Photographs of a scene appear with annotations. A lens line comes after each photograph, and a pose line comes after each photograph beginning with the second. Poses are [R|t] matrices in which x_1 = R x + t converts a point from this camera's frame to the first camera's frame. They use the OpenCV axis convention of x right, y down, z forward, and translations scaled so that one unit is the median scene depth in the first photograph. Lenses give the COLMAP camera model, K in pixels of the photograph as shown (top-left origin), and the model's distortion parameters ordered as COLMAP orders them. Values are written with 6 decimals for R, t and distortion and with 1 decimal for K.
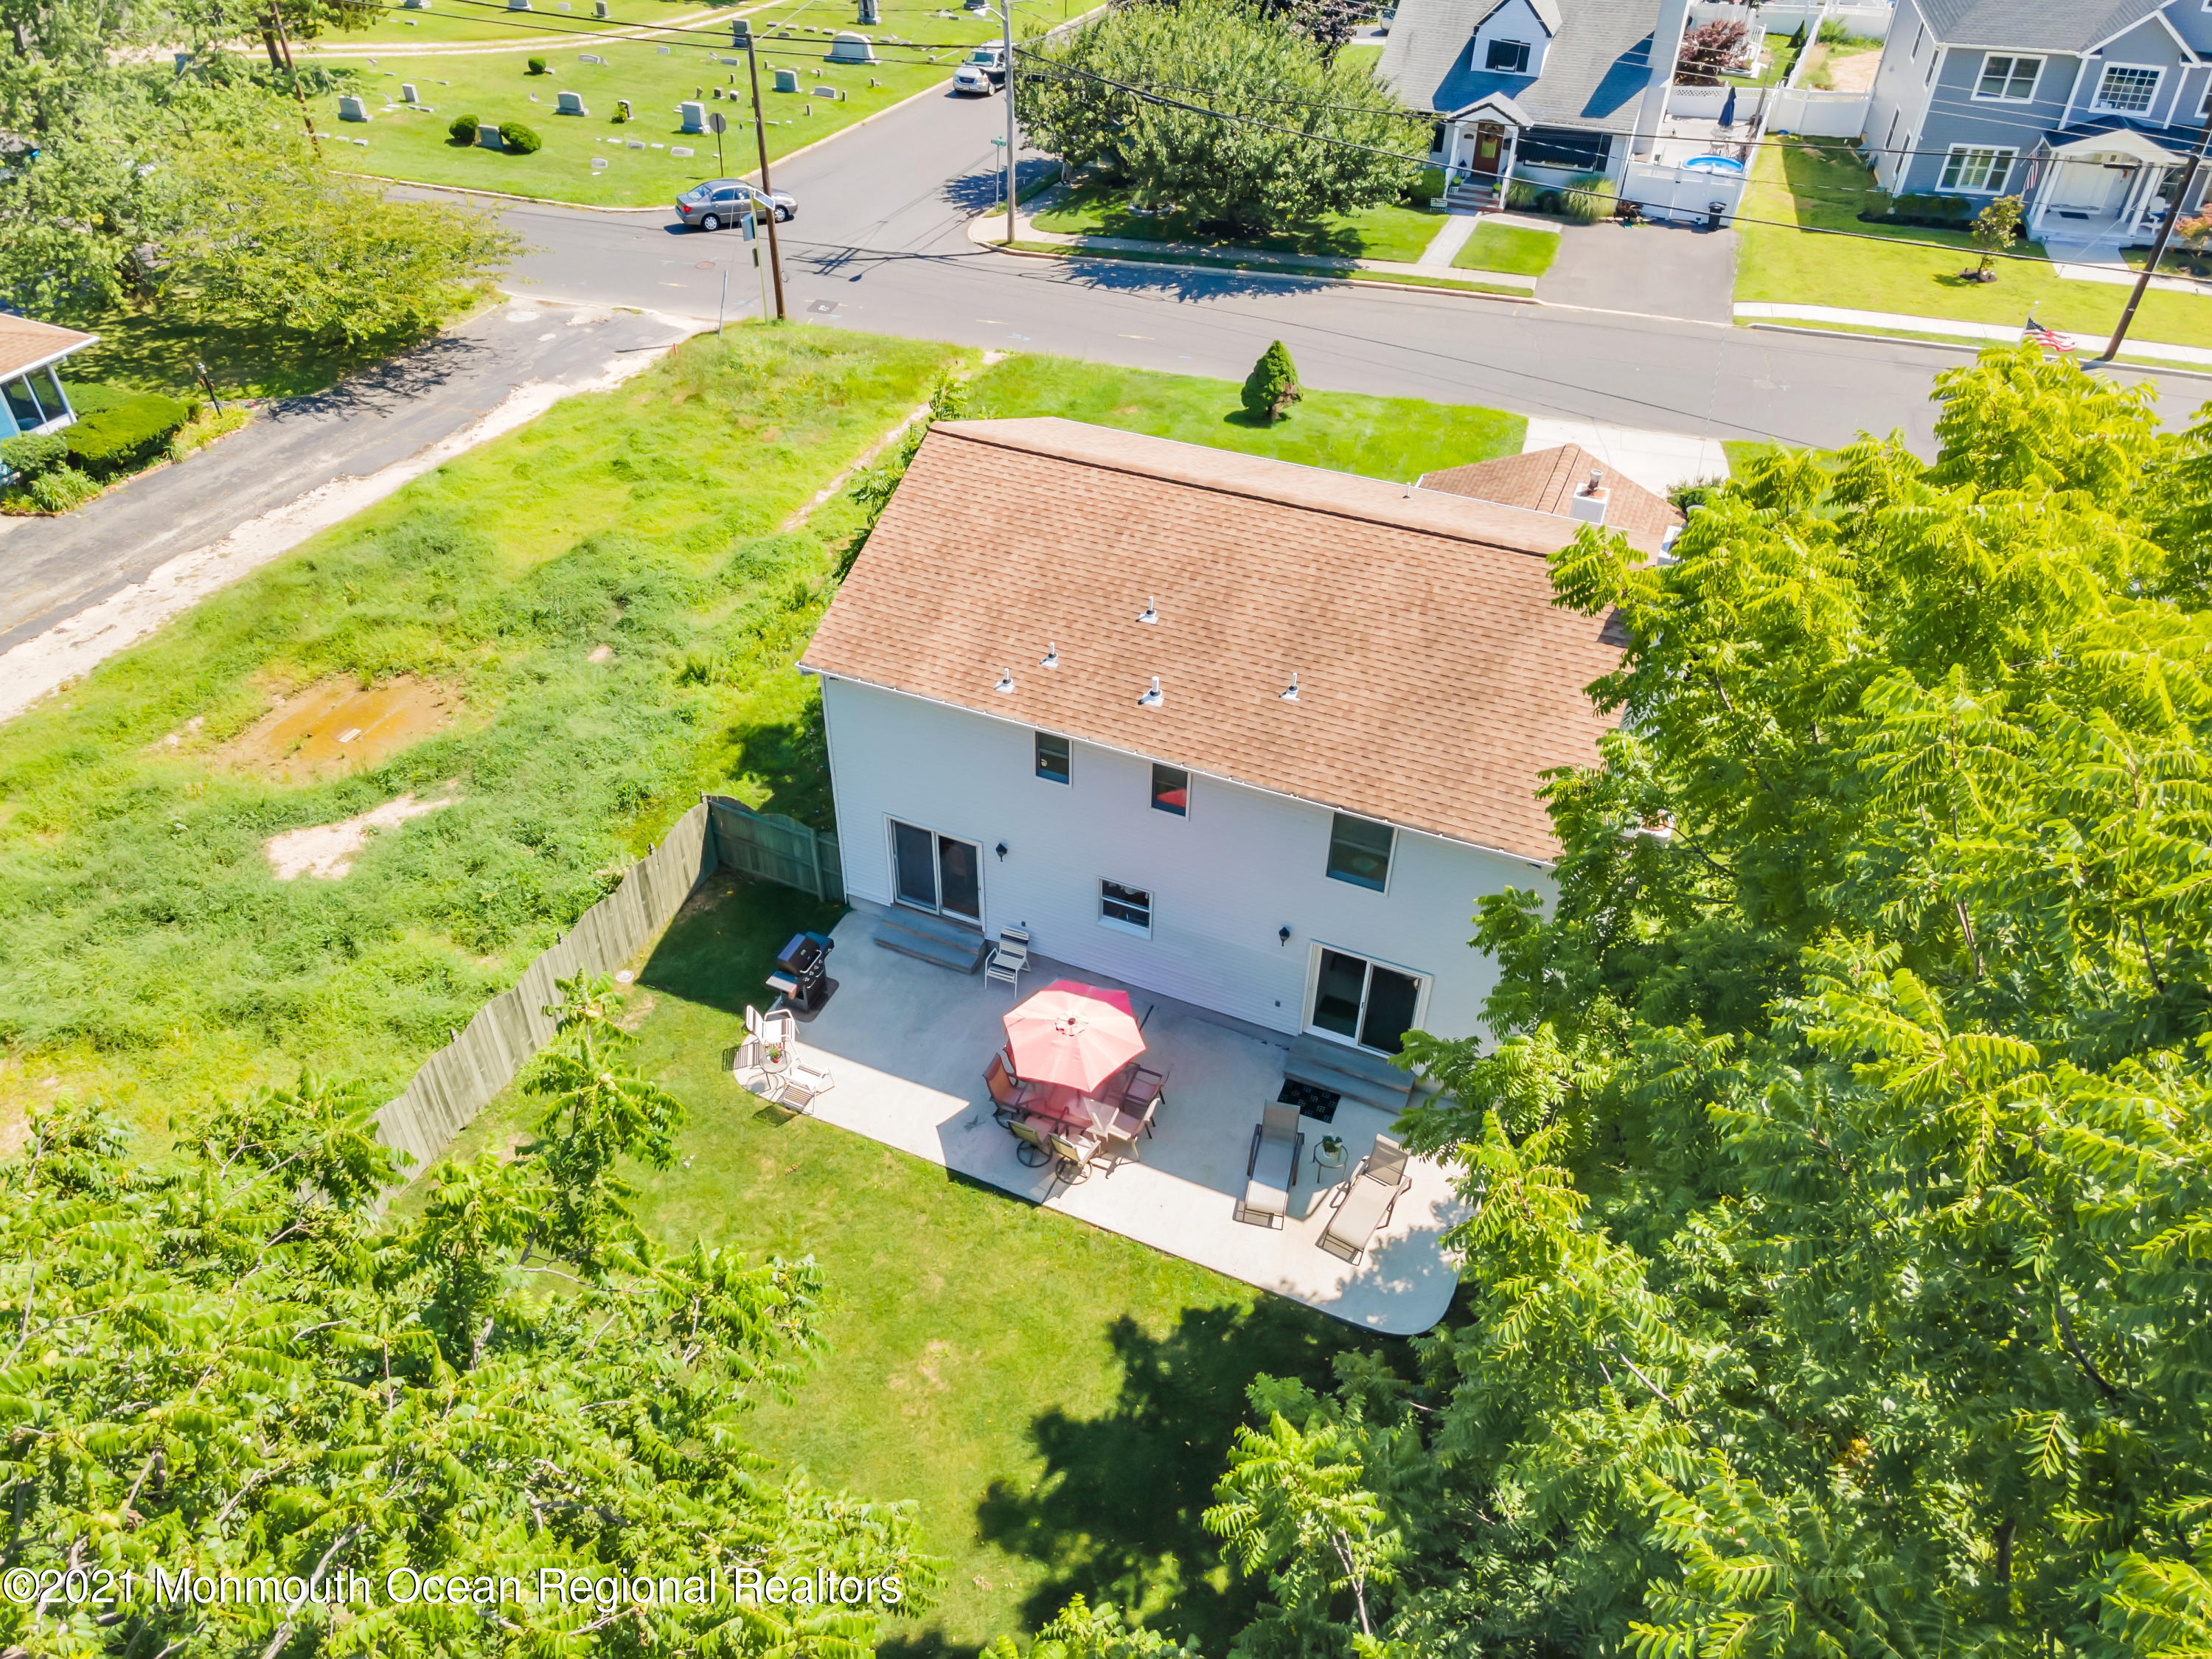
lens RADIAL K [[1616.9, 0, 1062.0], [0, 1616.9, 805.7], [0, 0, 1]] dist [0.067927, -0.053800]
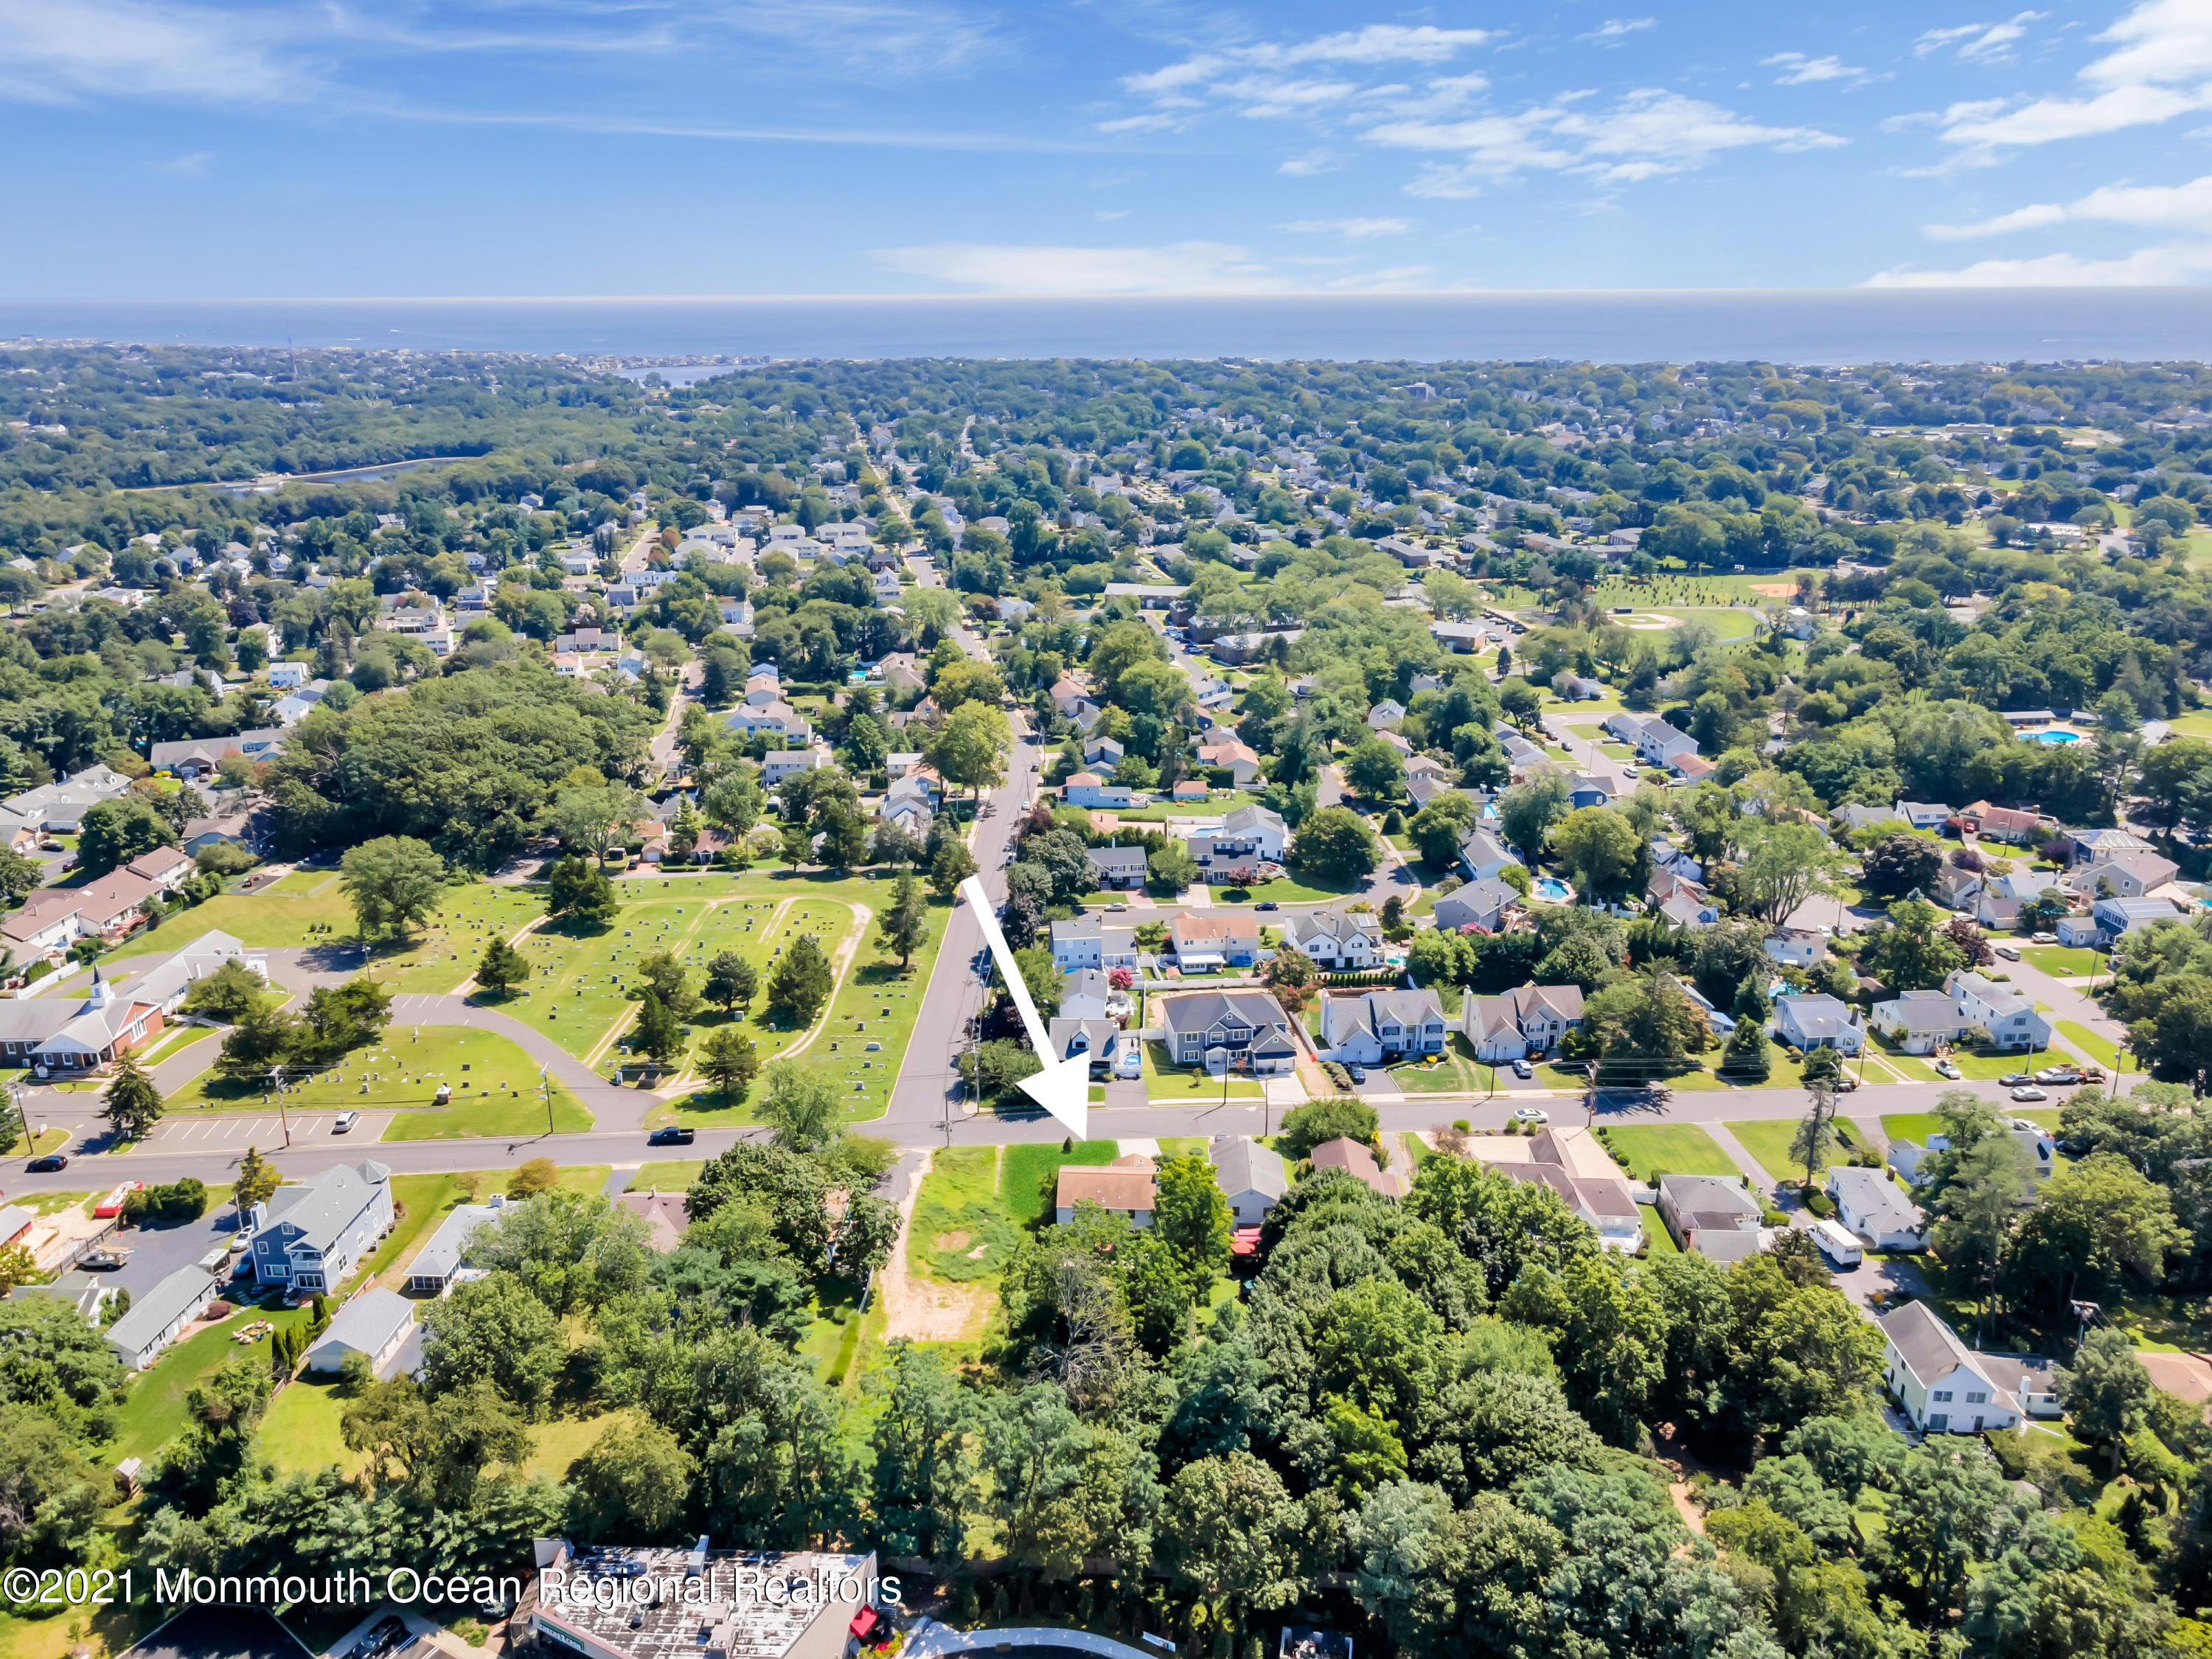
lens RADIAL K [[1616.9, 0, 1062.0], [0, 1616.9, 805.7], [0, 0, 1]] dist [0.067927, -0.053800]
pose [[0.932274, -0.108581, 0.345073, -1.168945], [0.223048, 0.923527, -0.312006, 0.252106], [-0.284806, 0.367843, 0.885199, -2.949591]]
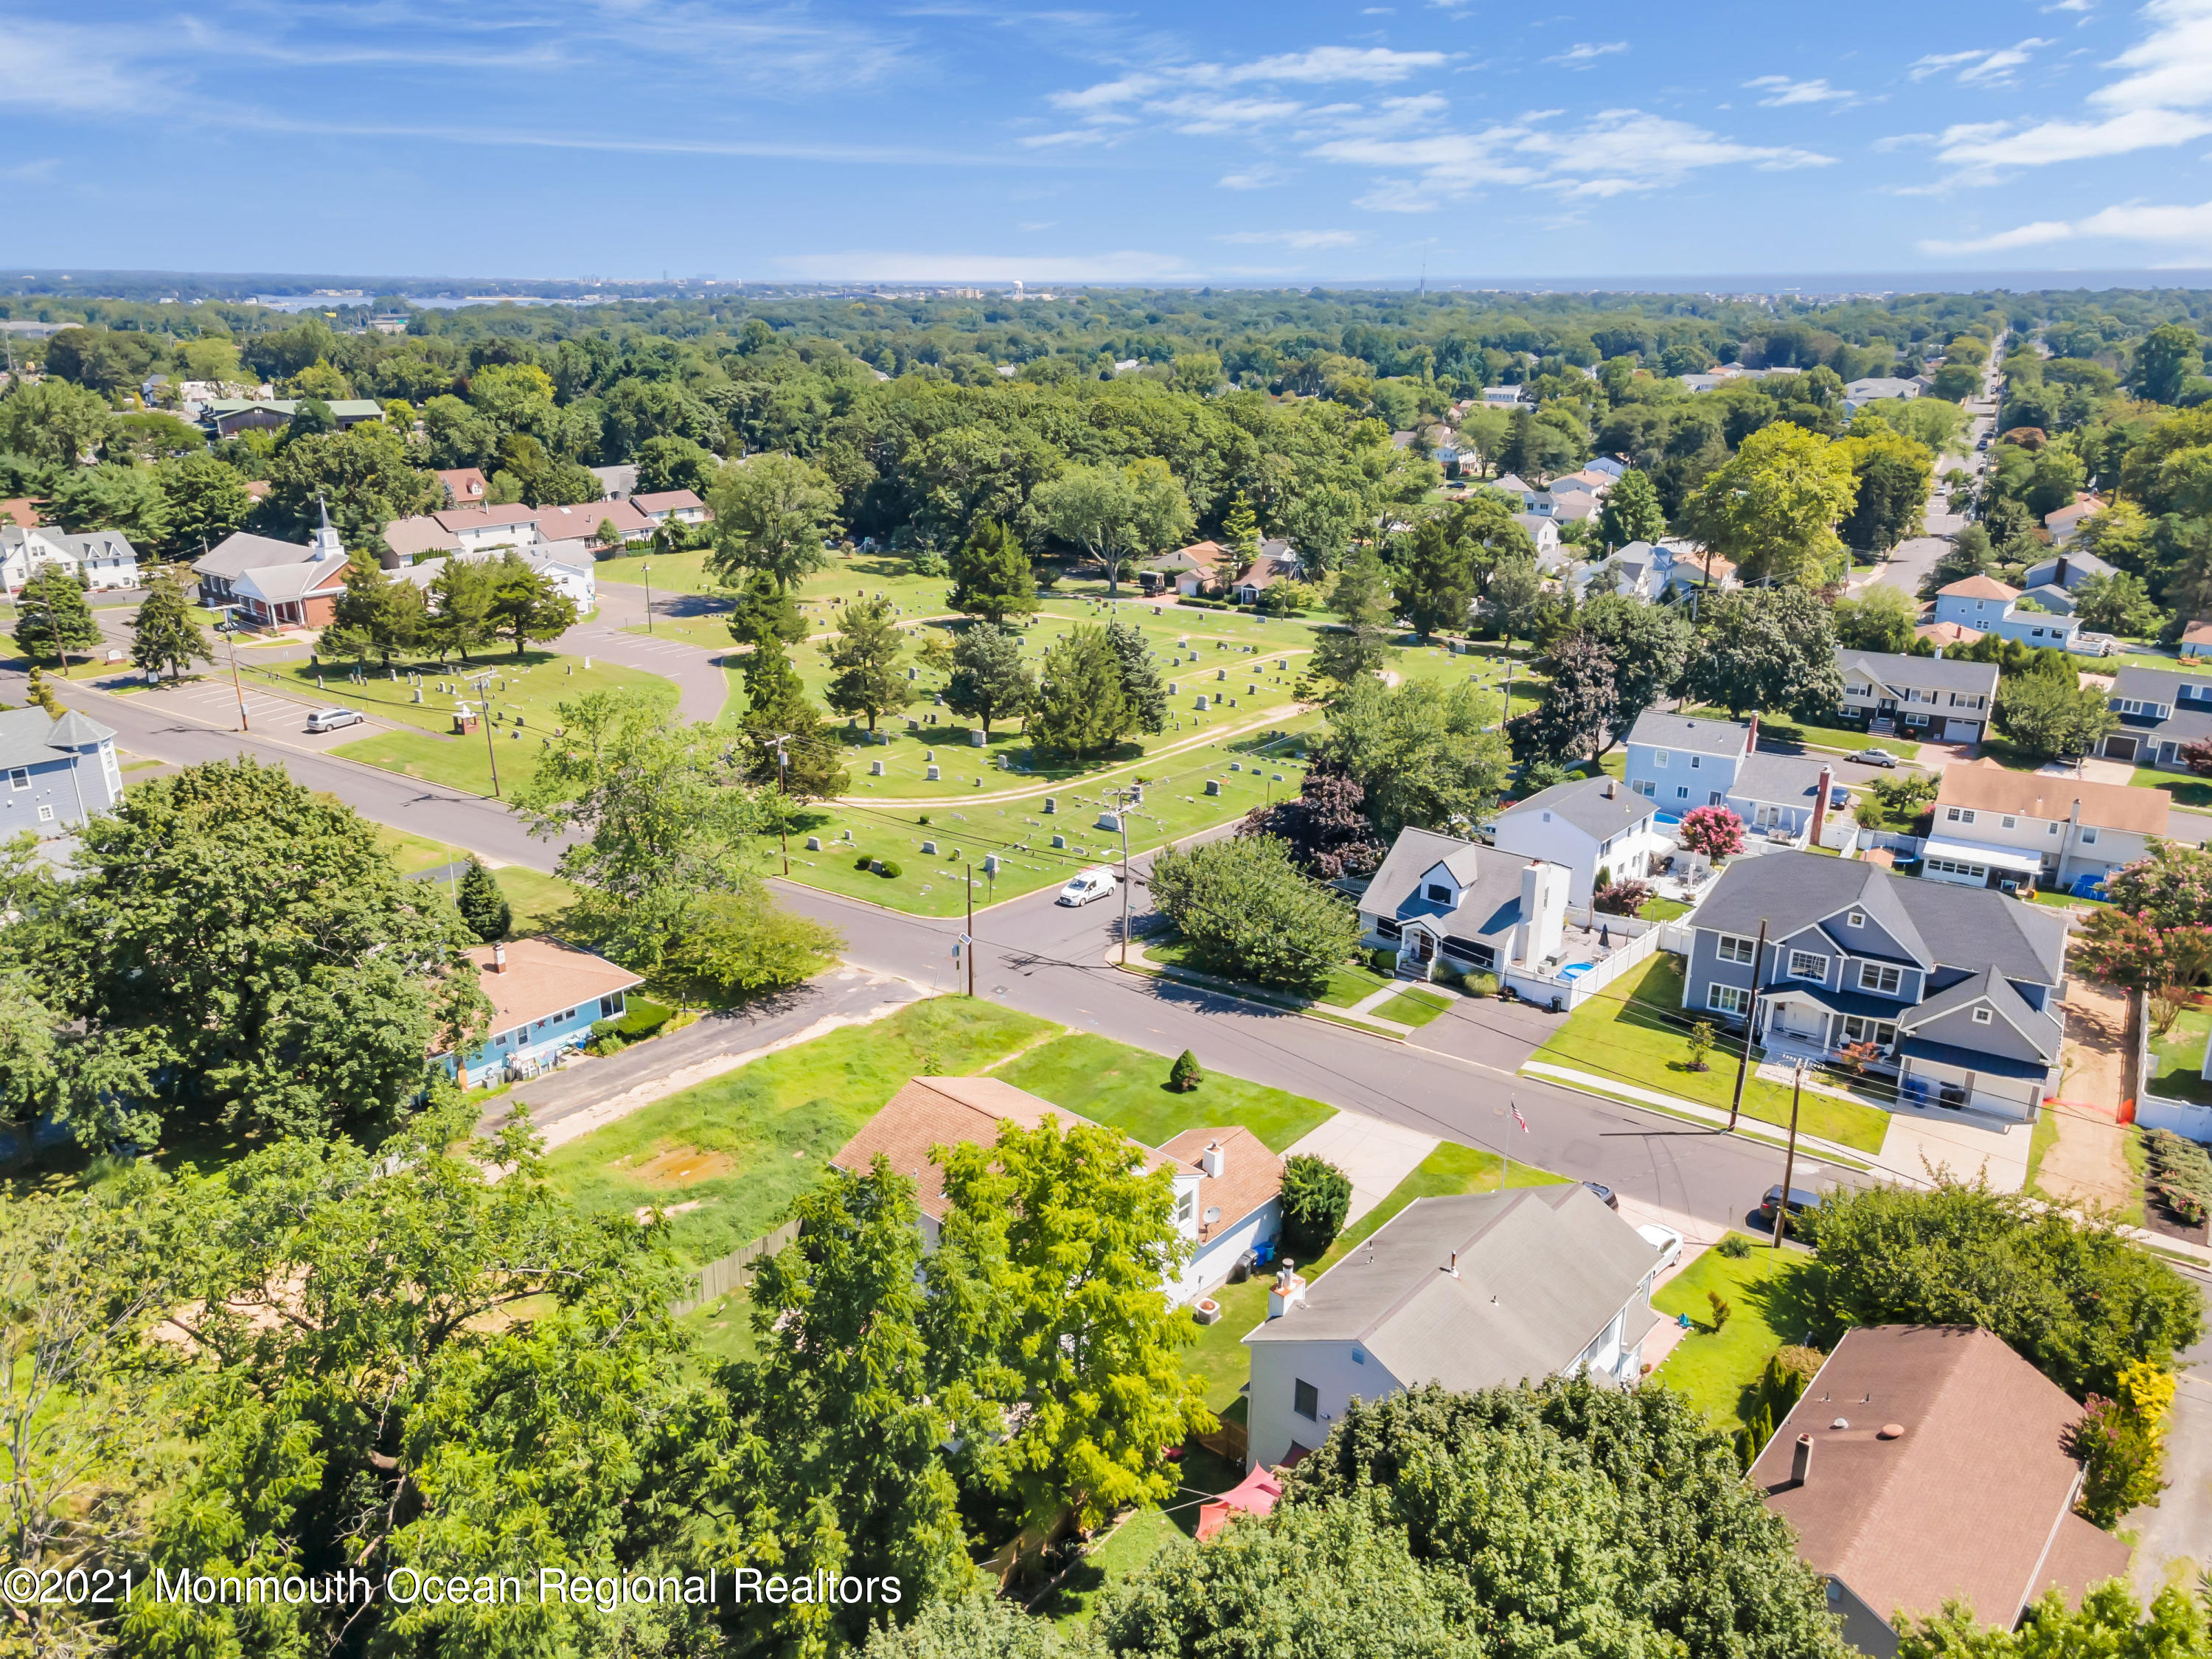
lens RADIAL K [[1603.3, 0, 1032.3], [0, 1603.3, 825.5], [0, 0, 1]] dist [0.011766, -0.000454]
pose [[0.947802, 0.099674, -0.302882, 0.394795], [-0.194296, 0.933705, -0.300738, 0.052156], [0.252827, 0.343889, 0.904333, -0.647815]]
